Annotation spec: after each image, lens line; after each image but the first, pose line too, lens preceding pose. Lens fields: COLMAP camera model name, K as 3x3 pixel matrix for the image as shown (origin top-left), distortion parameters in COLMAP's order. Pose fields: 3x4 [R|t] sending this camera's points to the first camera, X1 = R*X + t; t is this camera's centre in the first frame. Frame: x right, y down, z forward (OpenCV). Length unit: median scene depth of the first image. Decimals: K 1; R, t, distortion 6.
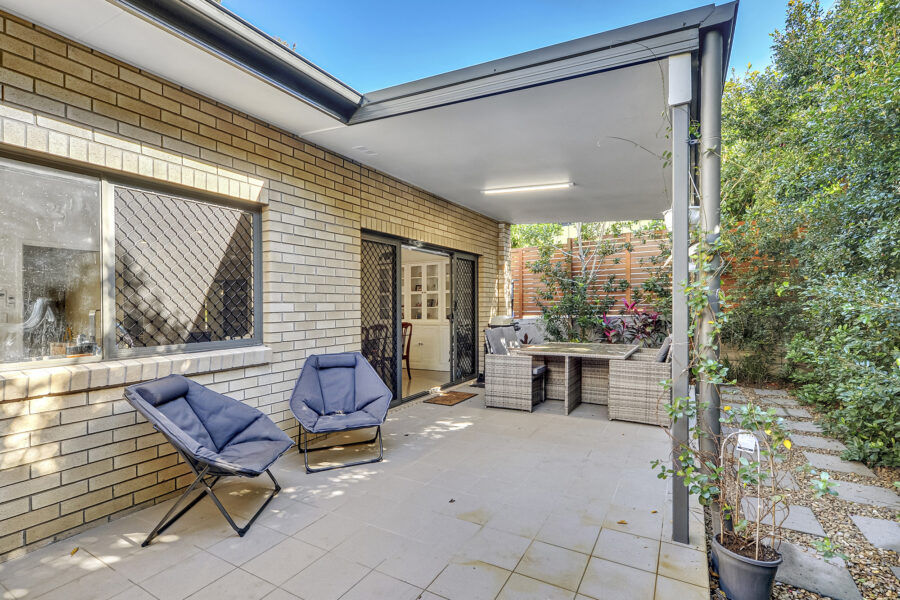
lens RADIAL K [[427.6, 0, 452.7], [0, 427.6, 304.9], [0, 0, 1]] dist [0.000254, -0.000104]
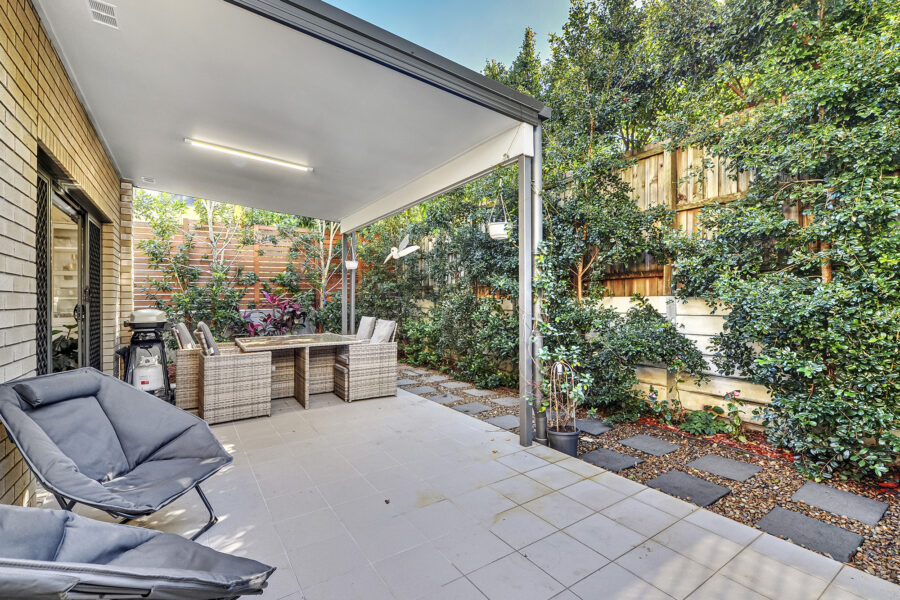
lens RADIAL K [[427.6, 0, 452.7], [0, 427.6, 304.9], [0, 0, 1]] dist [0.000254, -0.000104]
pose [[0.414210, -0.000249, 0.910181, -0.502594], [0.006765, 0.999973, -0.002805, 0.033050], [-0.910156, 0.007319, 0.414201, 0.329410]]
